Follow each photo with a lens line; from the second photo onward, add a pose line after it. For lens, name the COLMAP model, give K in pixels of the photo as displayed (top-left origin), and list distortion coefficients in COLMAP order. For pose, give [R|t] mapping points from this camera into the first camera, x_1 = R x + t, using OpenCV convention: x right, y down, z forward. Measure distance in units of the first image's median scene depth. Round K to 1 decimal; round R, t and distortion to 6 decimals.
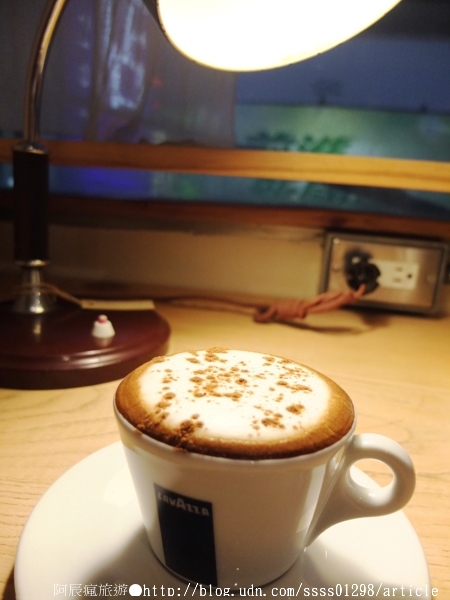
lens RADIAL K [[453.8, 0, 225.0], [0, 453.8, 300.0], [0, 0, 1]] dist [-0.004728, -0.002368]
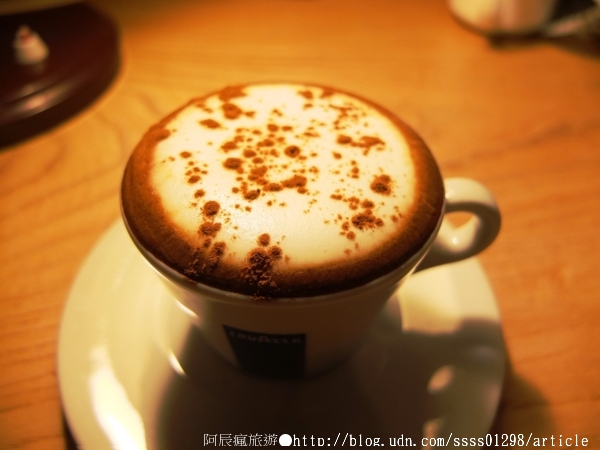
lens RADIAL K [[453.8, 0, 279.2], [0, 453.8, 225.0], [0, 0, 1]] dist [-0.004728, -0.002368]
pose [[0.964049, -0.221609, 0.146626, -0.124544], [0.110174, 0.835484, 0.538357, -0.117534], [-0.241808, -0.502848, 0.829863, 0.384978]]
